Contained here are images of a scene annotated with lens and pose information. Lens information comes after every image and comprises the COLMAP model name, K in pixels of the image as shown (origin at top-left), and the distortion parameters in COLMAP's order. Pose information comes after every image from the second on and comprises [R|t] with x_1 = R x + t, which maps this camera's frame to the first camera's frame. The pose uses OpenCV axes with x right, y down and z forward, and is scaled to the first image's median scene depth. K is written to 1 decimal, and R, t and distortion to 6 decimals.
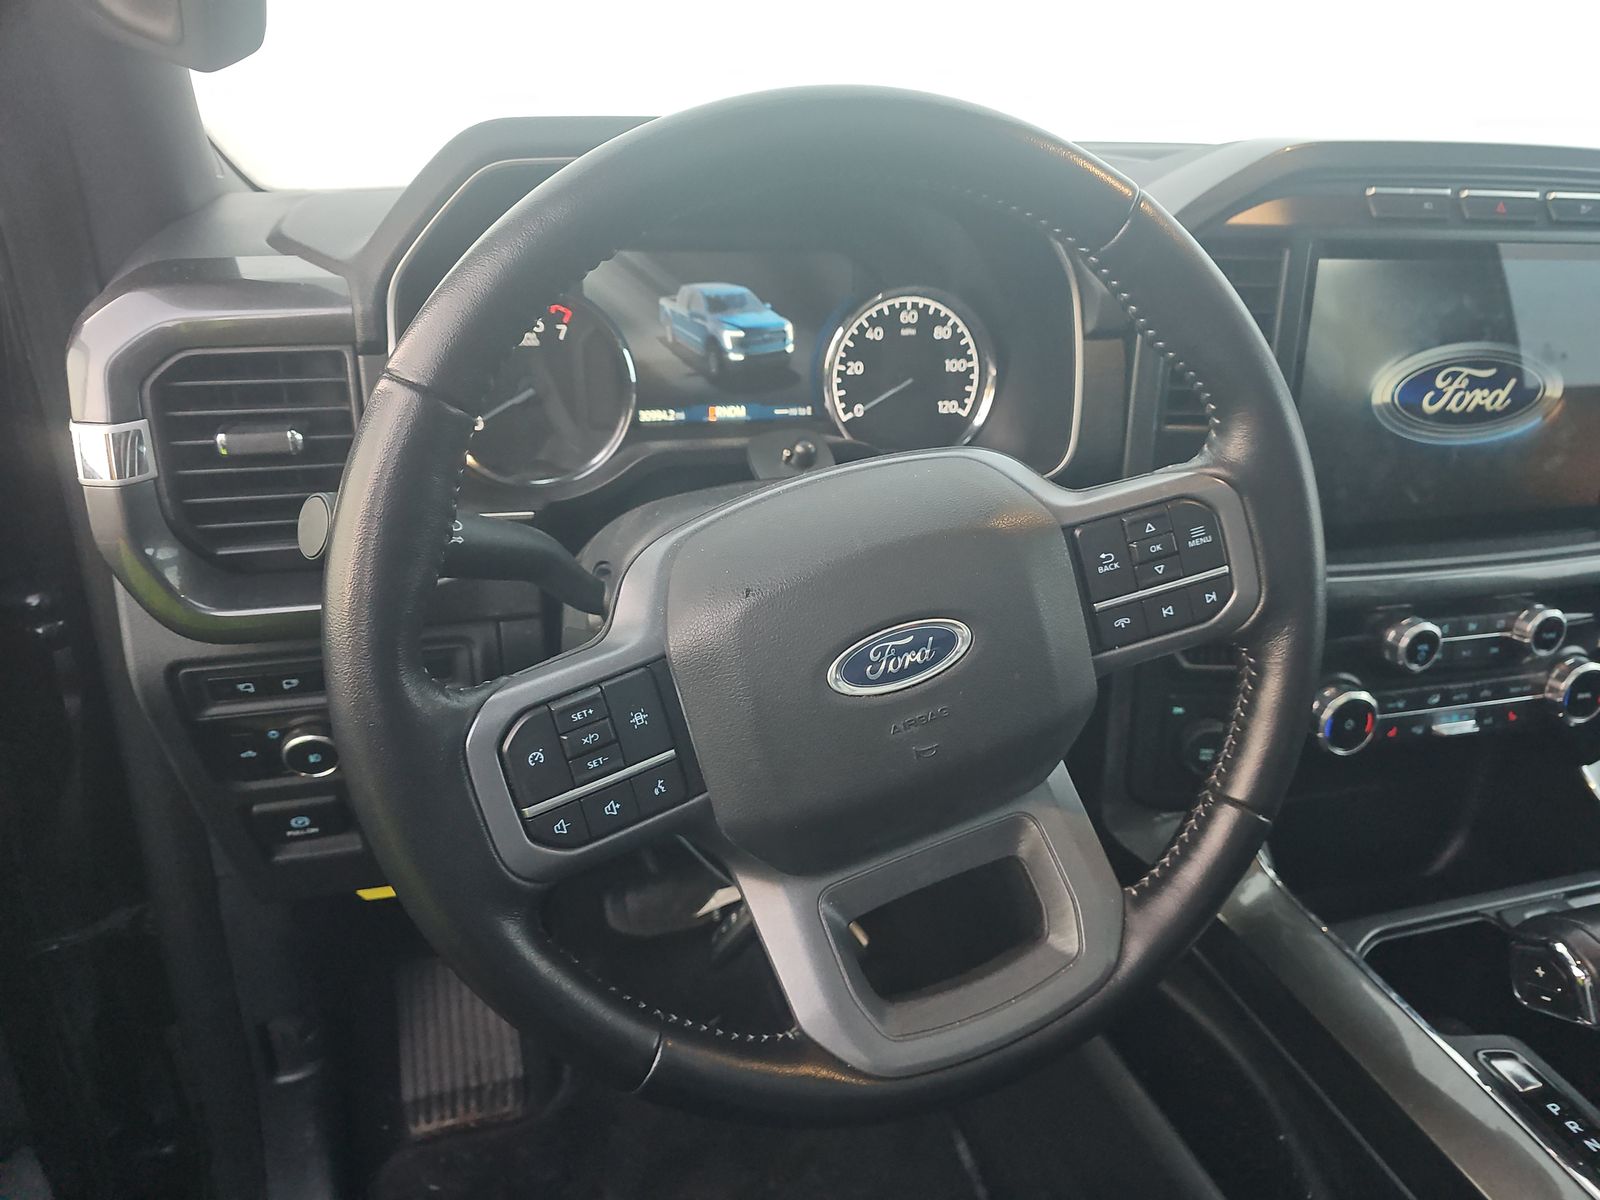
lens RADIAL K [[1144.2, 0, 799.4], [0, 1144.2, 609.8], [0, 0, 1]] dist [0.025138, -0.018567]
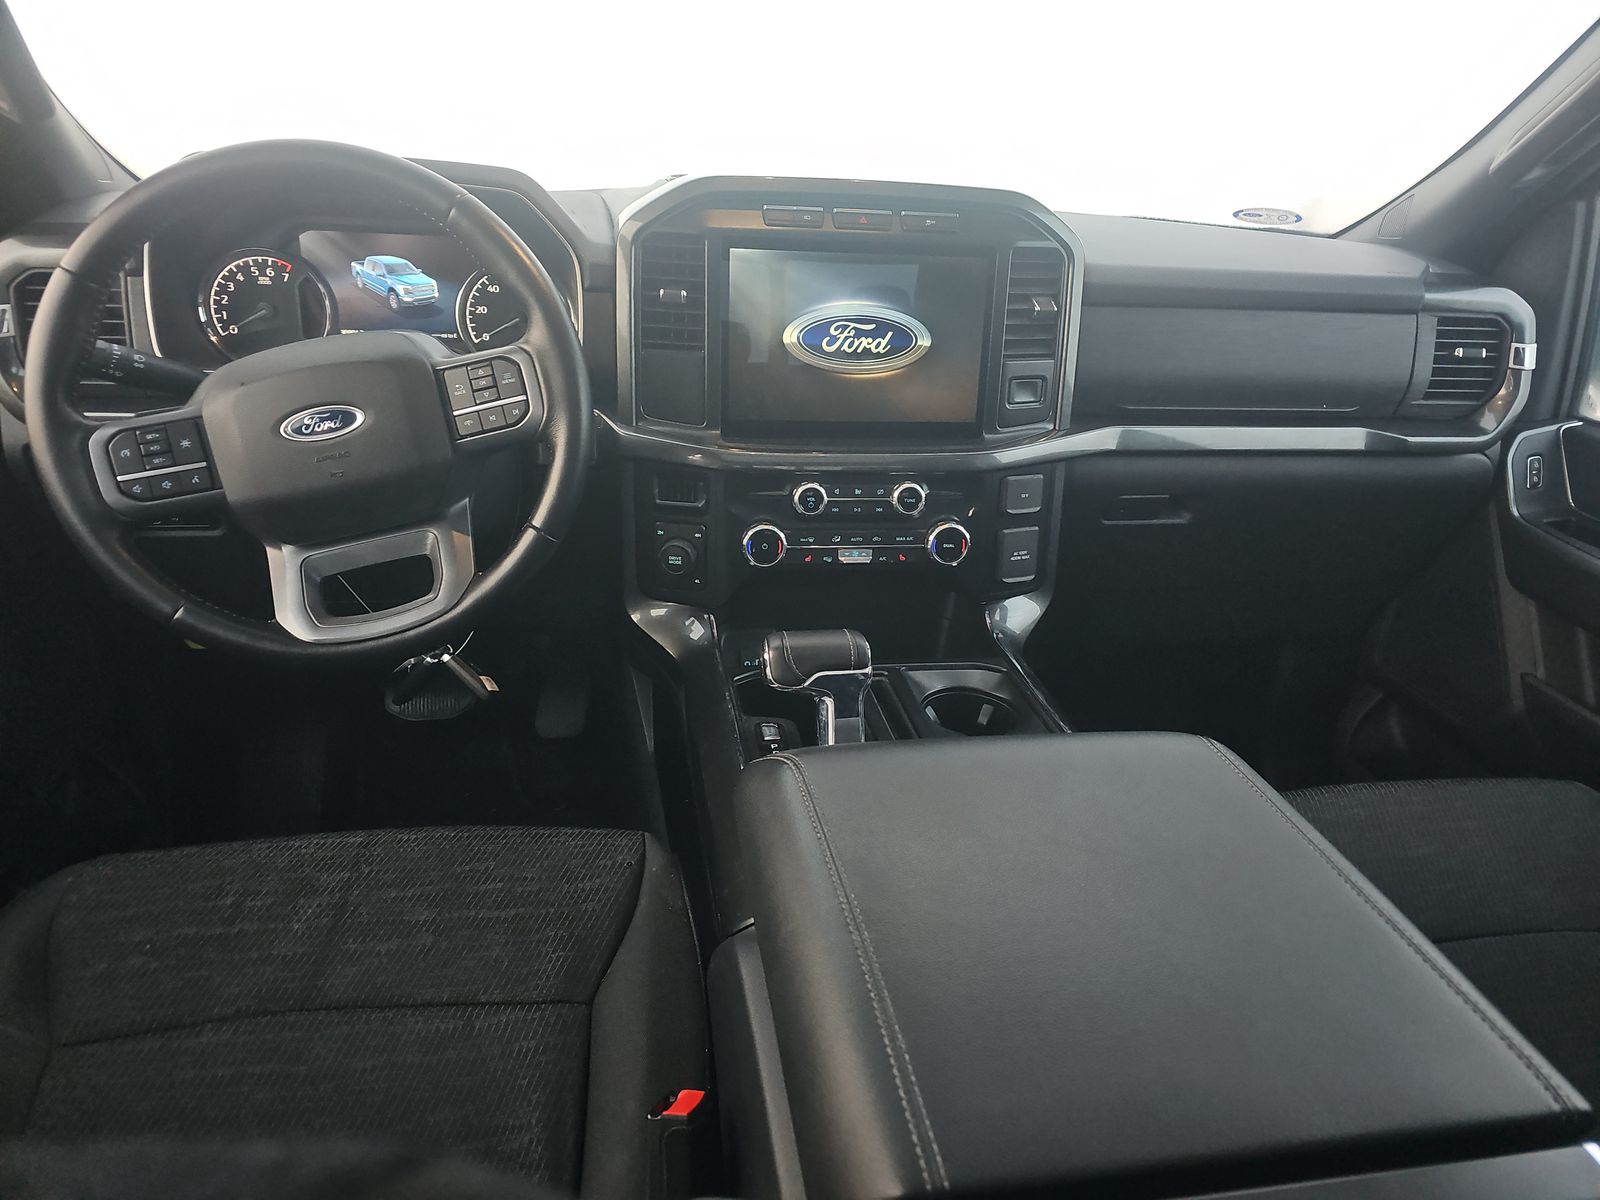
lens RADIAL K [[1144.2, 0, 803.7], [0, 1144.2, 596.8], [0, 0, 1]] dist [0.025138, -0.018567]
pose [[0.993082, 0.058875, -0.101600, 0.691513], [-0.062516, 0.997497, -0.033036, 0.215525], [0.099401, 0.039159, 0.994277, -0.536647]]
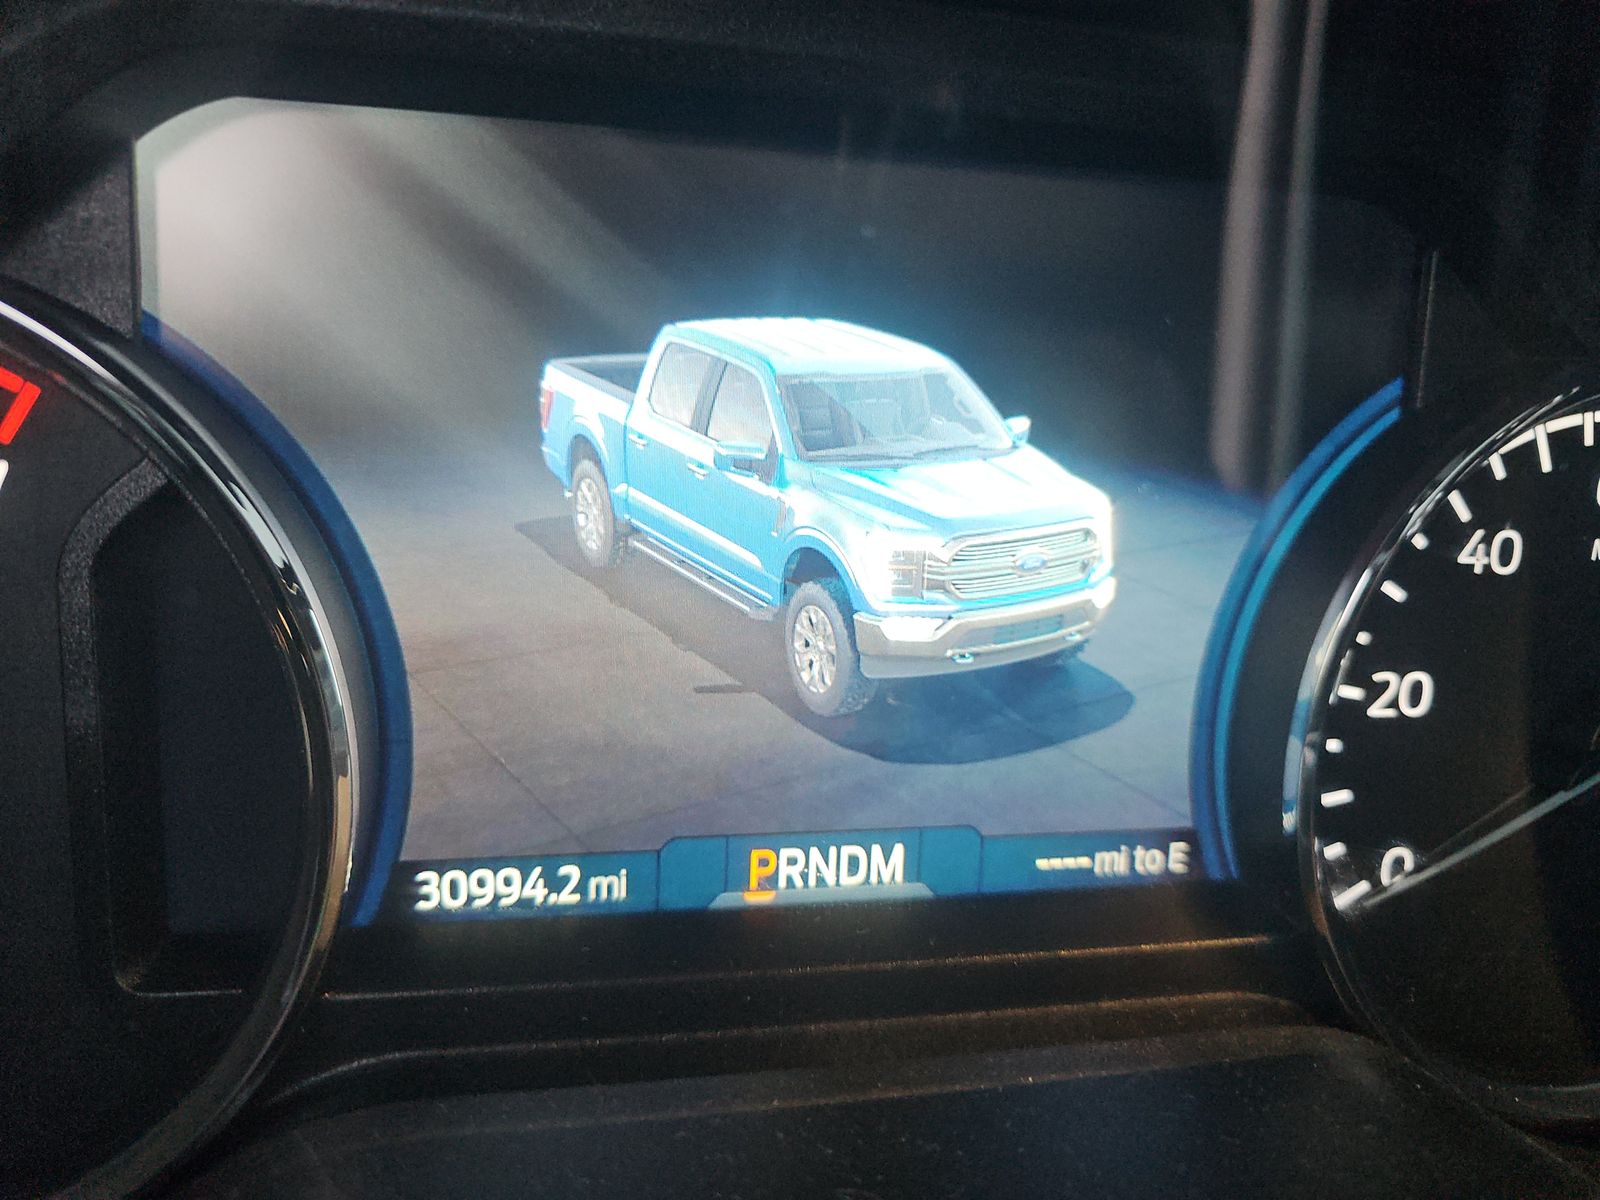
lens RADIAL K [[1144.2, 0, 805.5], [0, 1144.2, 600.7], [0, 0, 1]] dist [0.025138, -0.018567]
pose [[0.993647, 0.043552, -0.103771, -0.046801], [-0.061312, 0.982720, -0.174647, -0.185280], [0.094372, 0.179900, 0.979148, 0.774610]]
